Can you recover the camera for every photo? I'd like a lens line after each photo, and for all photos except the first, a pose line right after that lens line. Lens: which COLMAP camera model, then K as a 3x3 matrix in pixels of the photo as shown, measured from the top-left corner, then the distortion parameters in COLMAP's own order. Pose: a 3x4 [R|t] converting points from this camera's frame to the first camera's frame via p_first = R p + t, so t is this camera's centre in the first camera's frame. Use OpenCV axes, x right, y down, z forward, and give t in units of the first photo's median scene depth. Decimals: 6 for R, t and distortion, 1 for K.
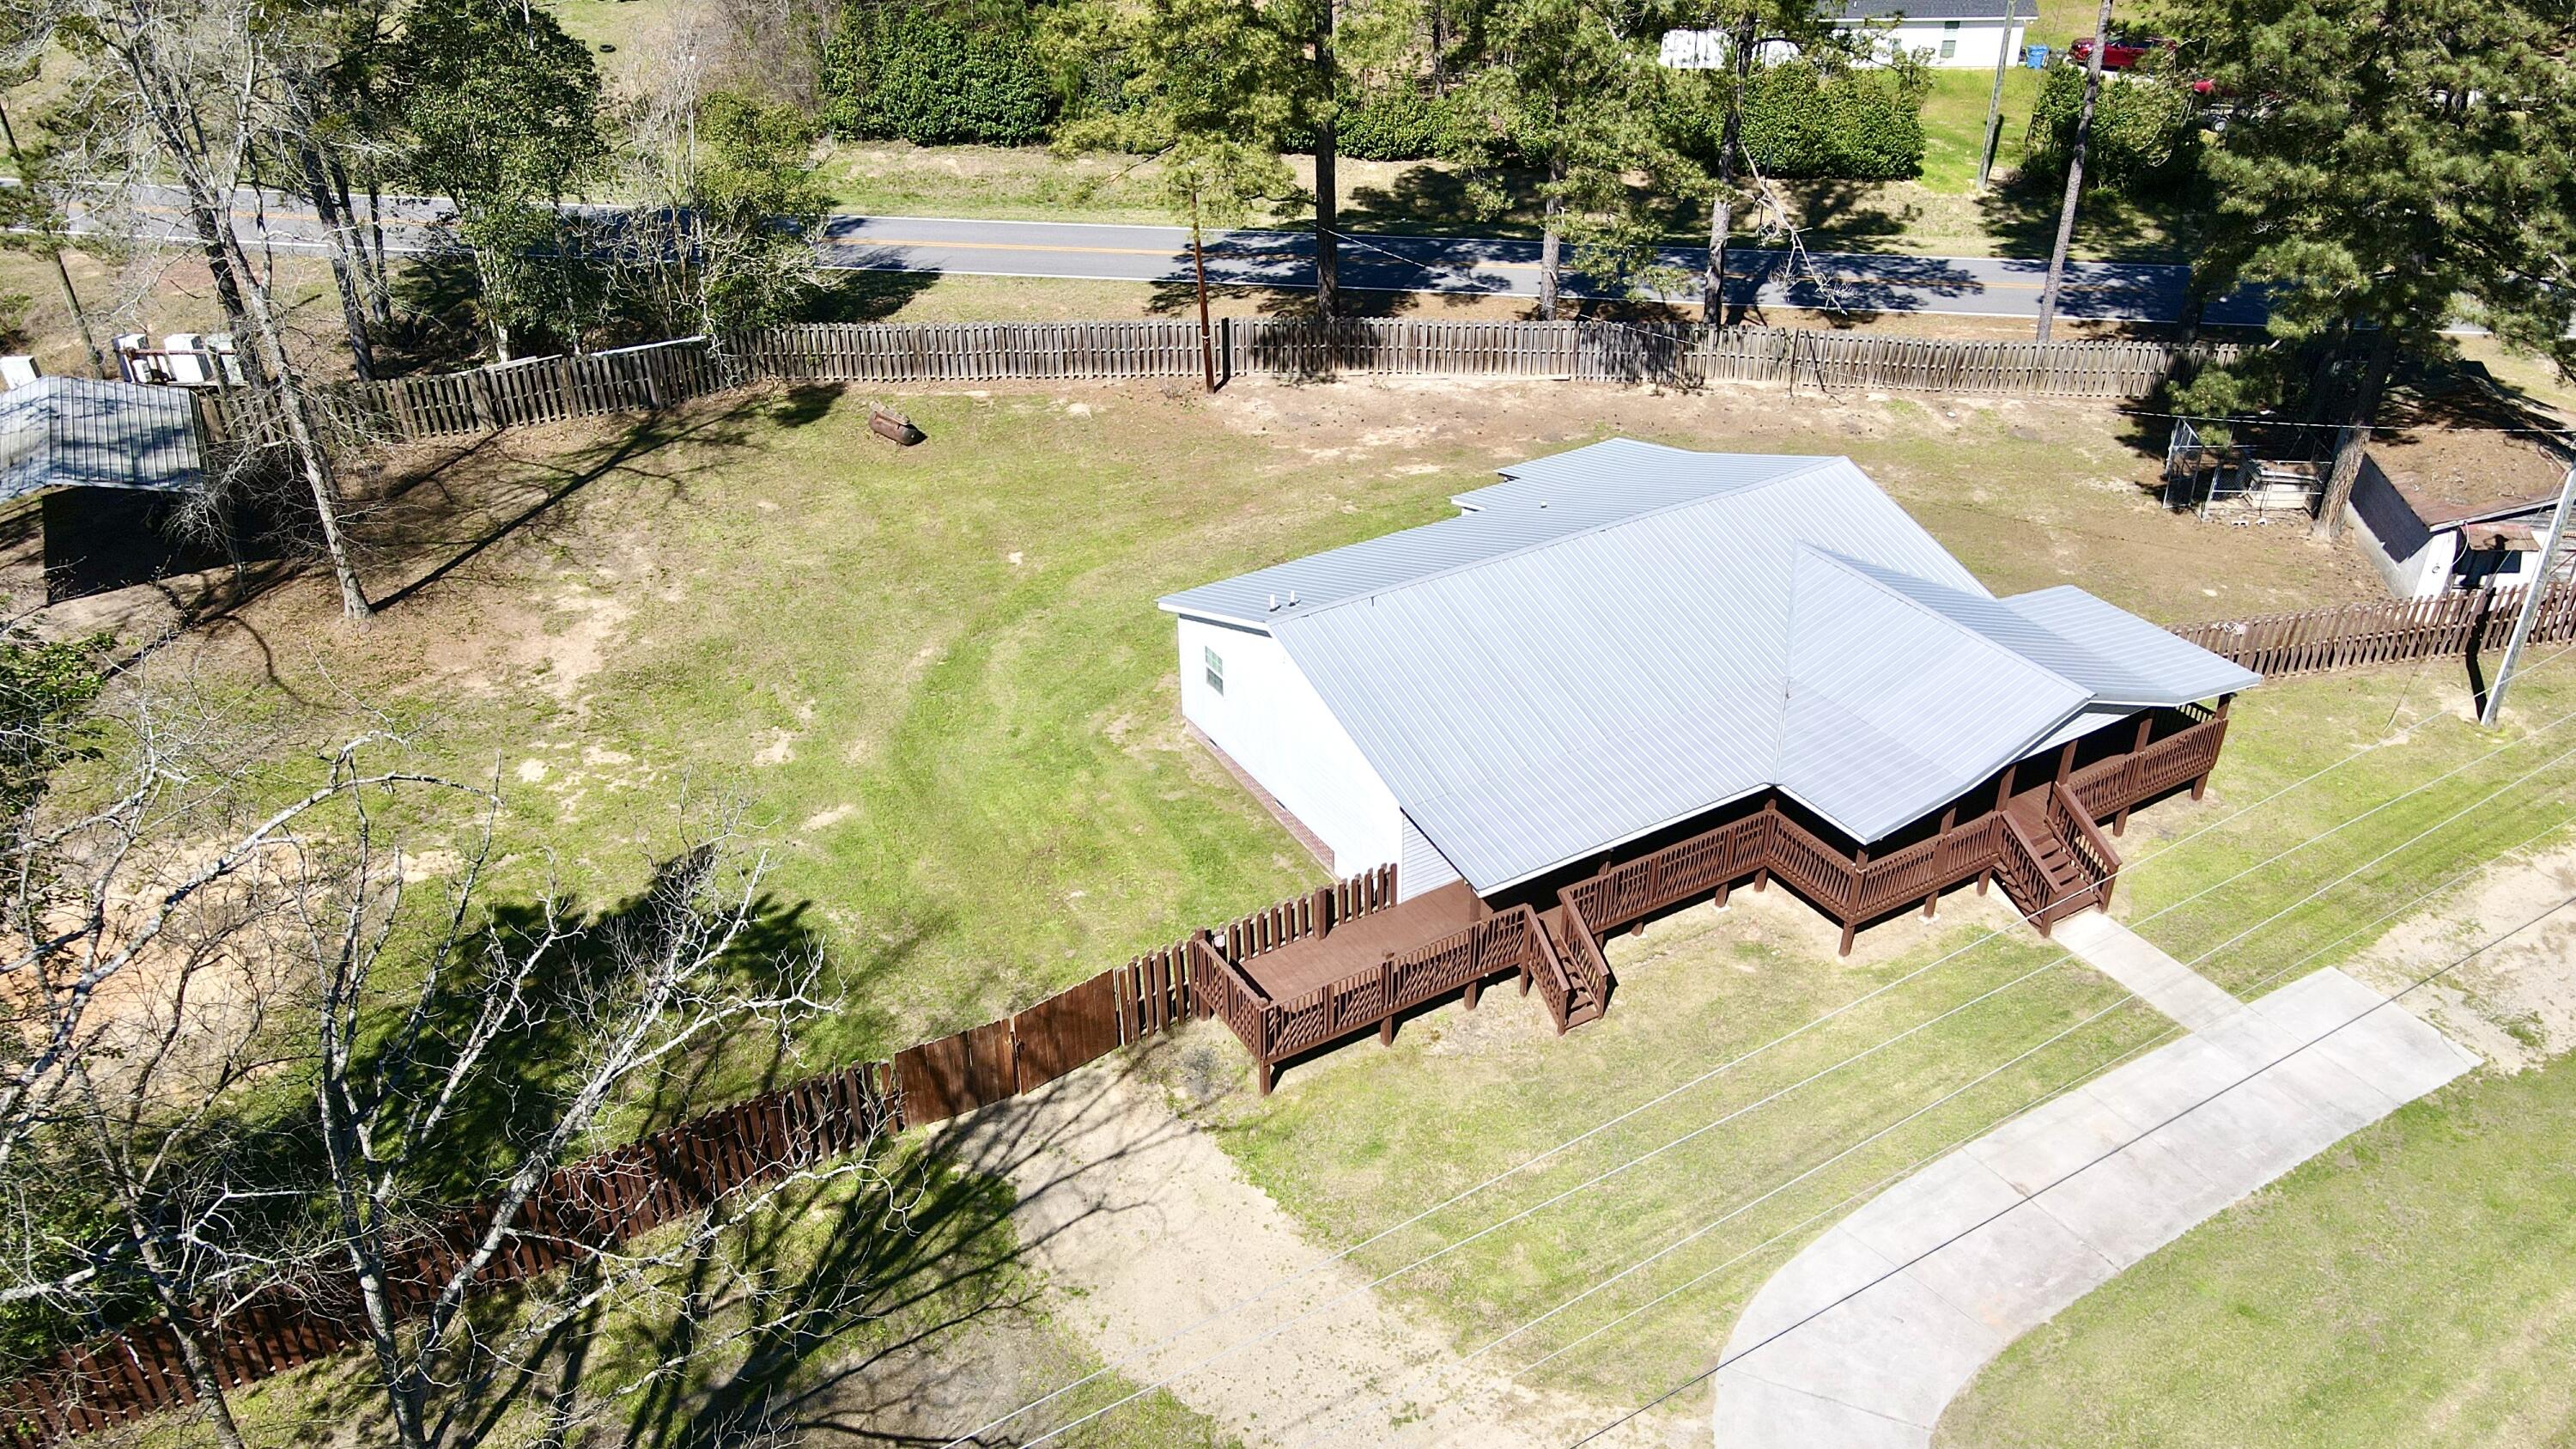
lens RADIAL K [[1884.3, 0, 1288.0], [0, 1884.3, 724.5], [0, 0, 1]] dist [-0.008301, 0.044459]
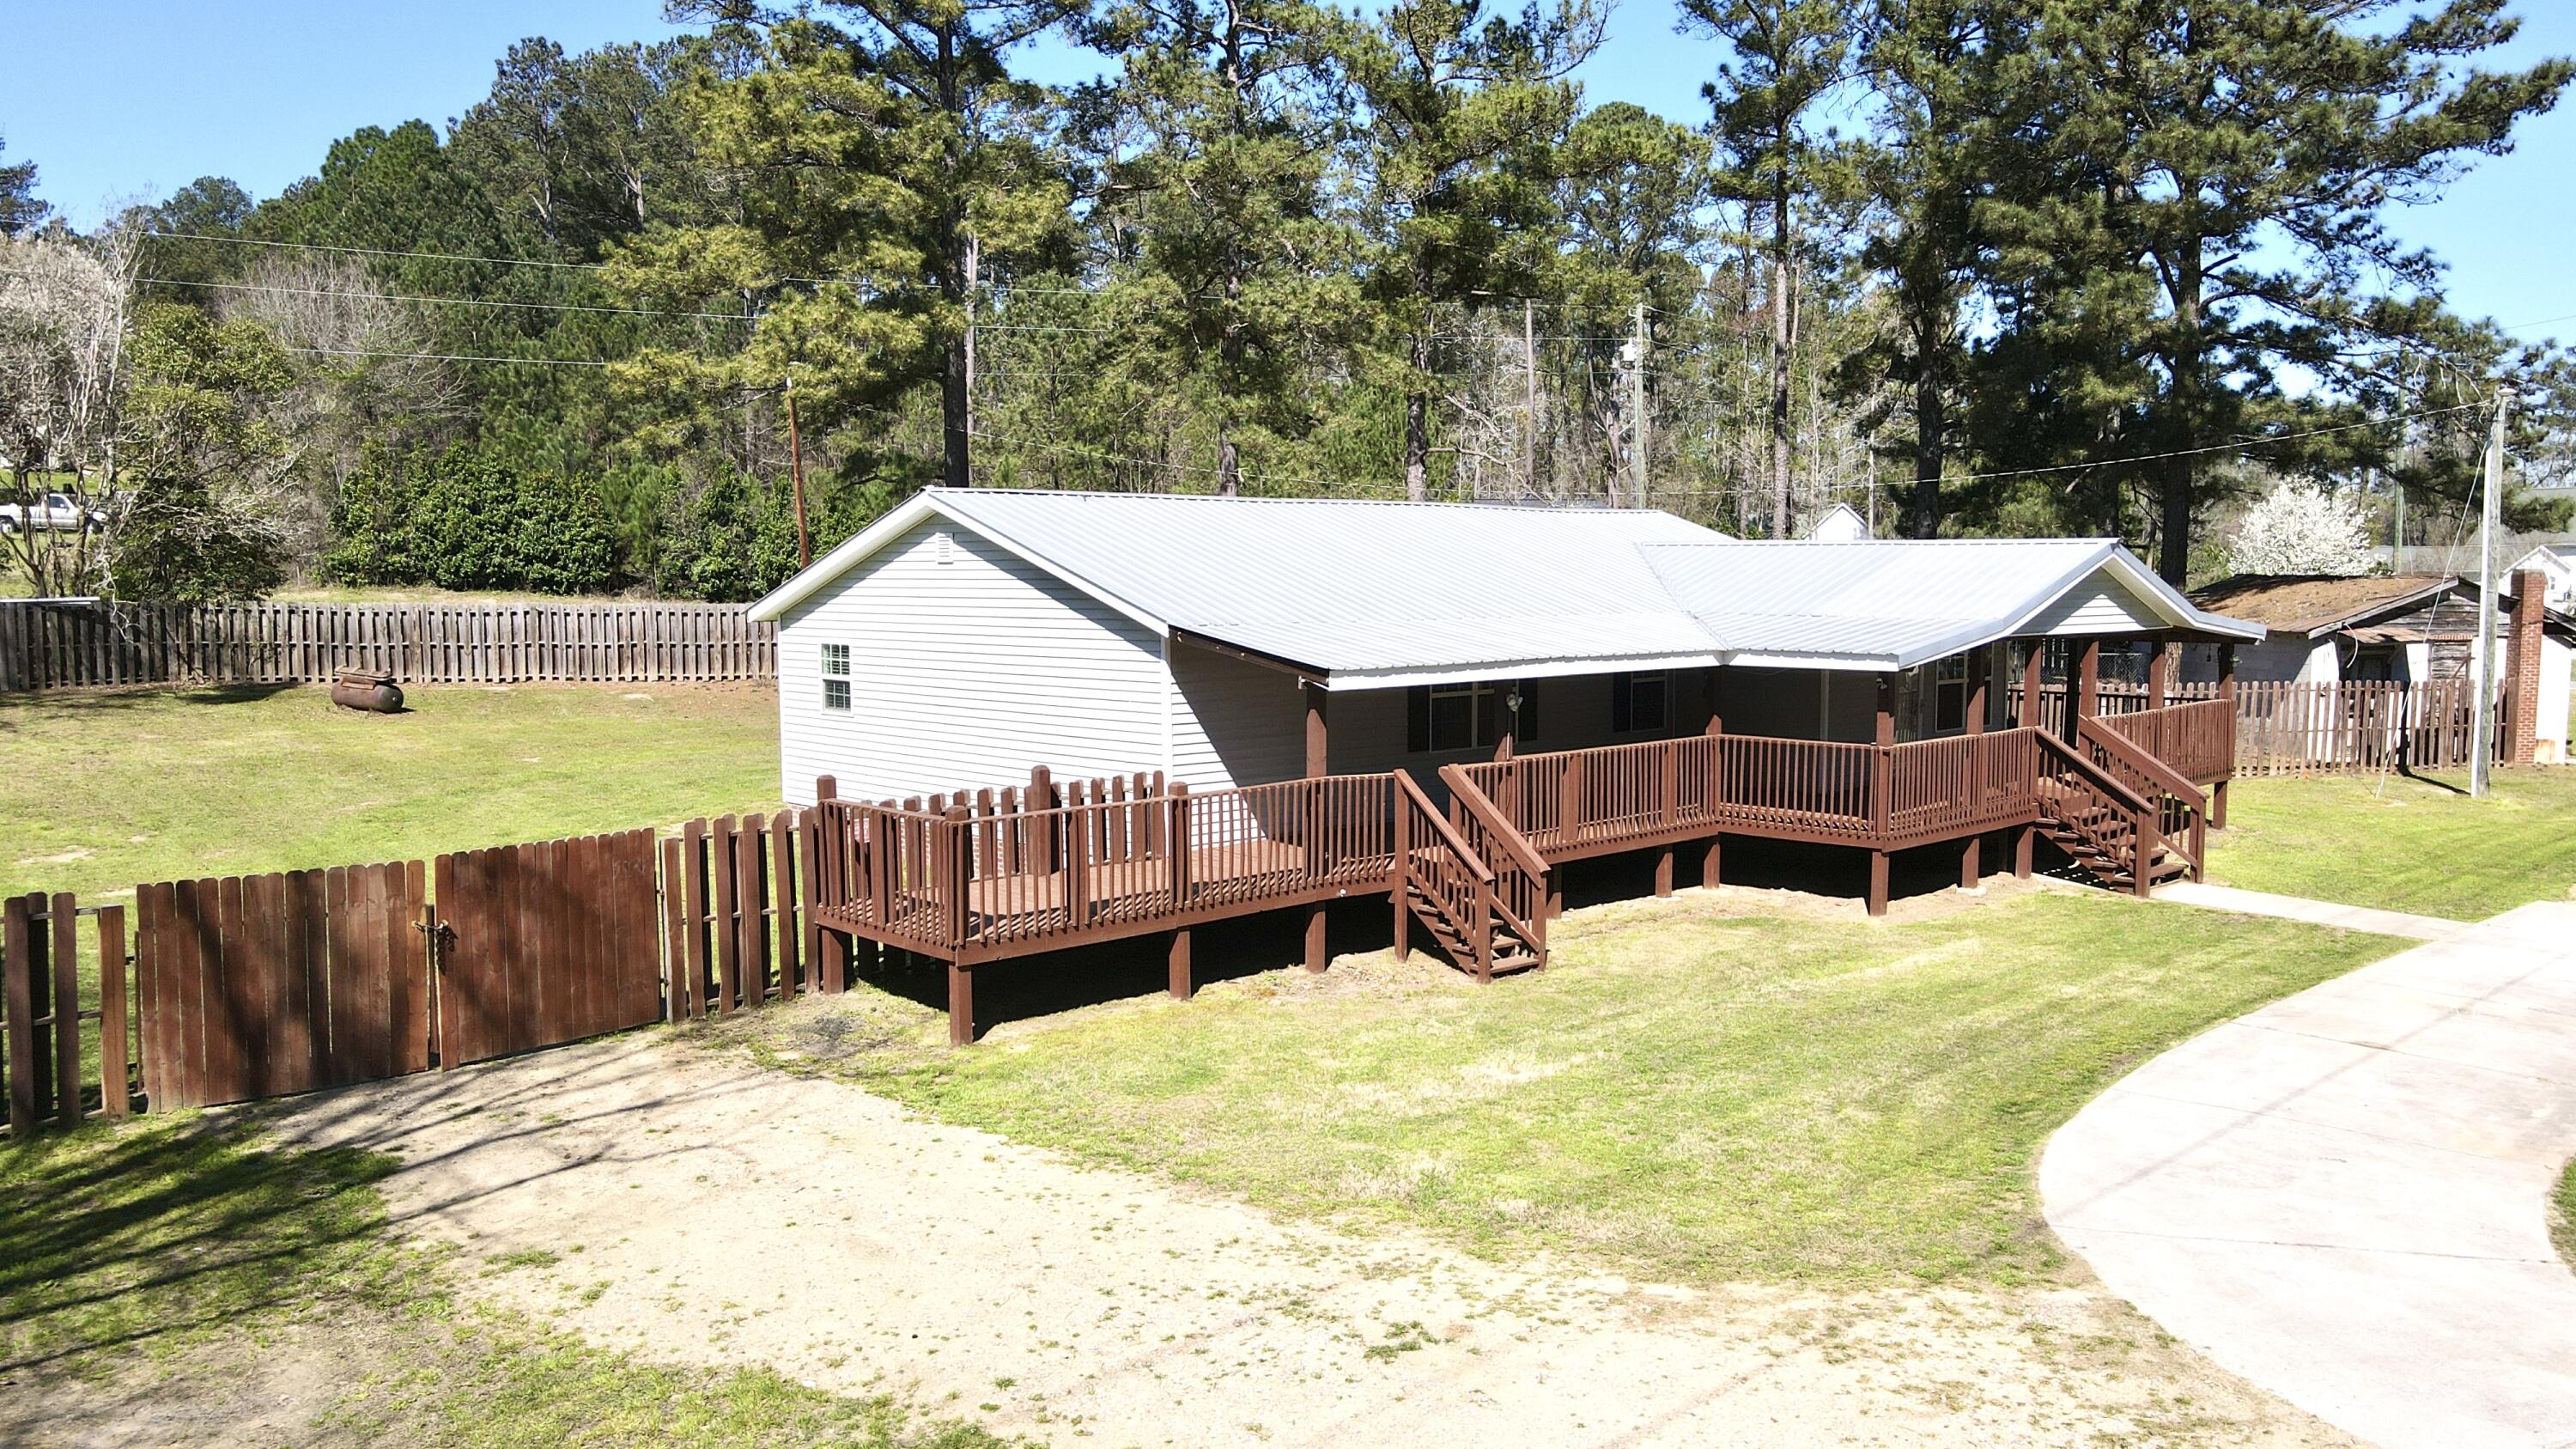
lens RADIAL K [[1884.3, 0, 1288.0], [0, 1884.3, 724.5], [0, 0, 1]] dist [-0.008301, 0.044459]
pose [[0.975811, -0.015786, 0.218045, -0.022651], [0.111596, 0.893620, -0.434729, 0.221792], [-0.187987, 0.448546, 0.873766, 0.322144]]
